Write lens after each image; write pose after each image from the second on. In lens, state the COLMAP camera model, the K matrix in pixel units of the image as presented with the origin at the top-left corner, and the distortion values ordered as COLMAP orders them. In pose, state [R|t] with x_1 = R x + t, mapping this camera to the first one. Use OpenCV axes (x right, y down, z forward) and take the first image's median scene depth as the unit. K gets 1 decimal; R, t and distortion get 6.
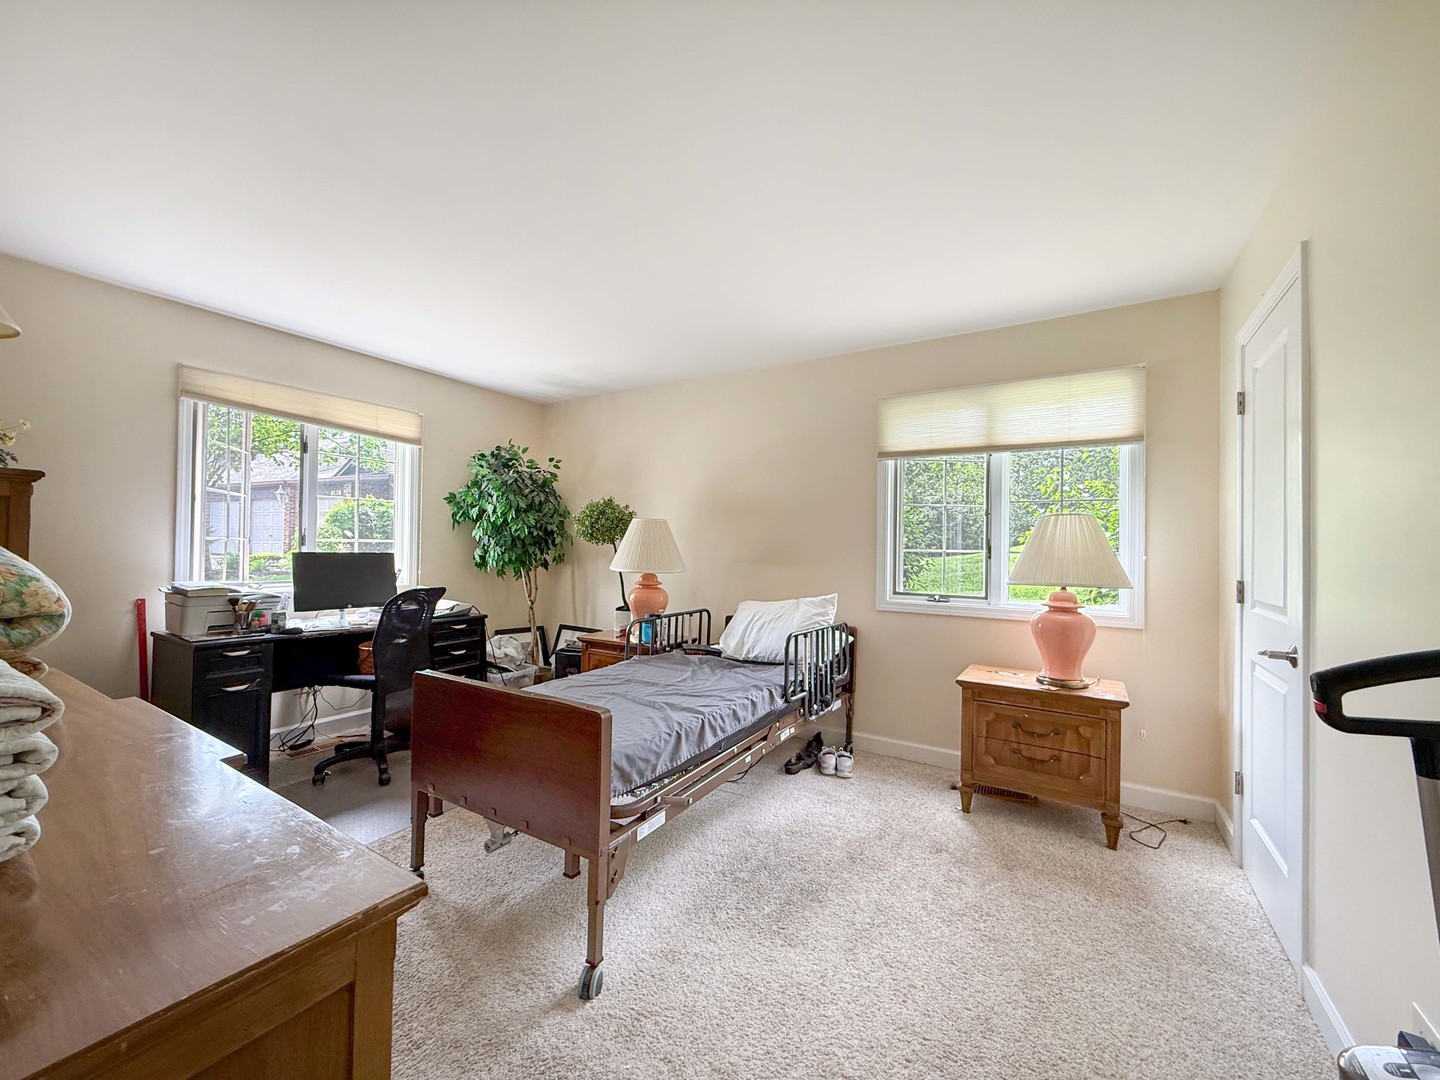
lens RADIAL K [[574.0, 0, 716.4], [0, 574.0, 542.7], [0, 0, 1]] dist [-0.000290, 0.000090]
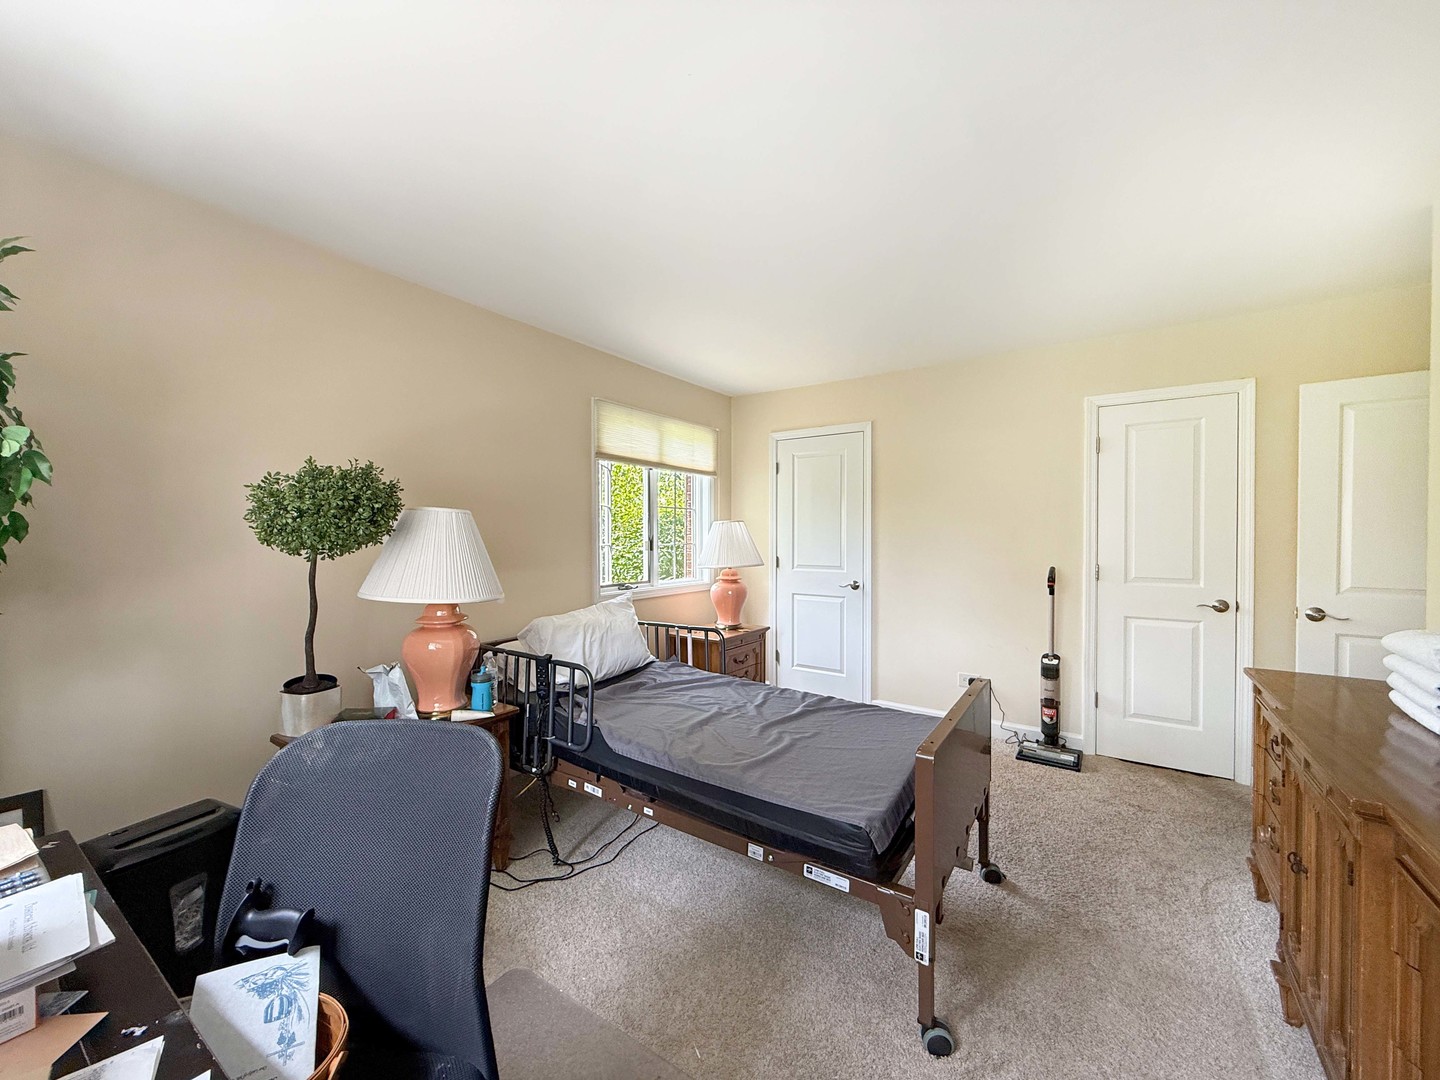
lens RADIAL K [[574.0, 0, 716.4], [0, 574.0, 542.7], [0, 0, 1]] dist [-0.000290, 0.000090]
pose [[0.041319, -0.030044, 0.998694, -0.766911], [-0.004909, 0.999530, 0.030273, -0.028177], [-0.999134, -0.006154, 0.041152, 0.778750]]
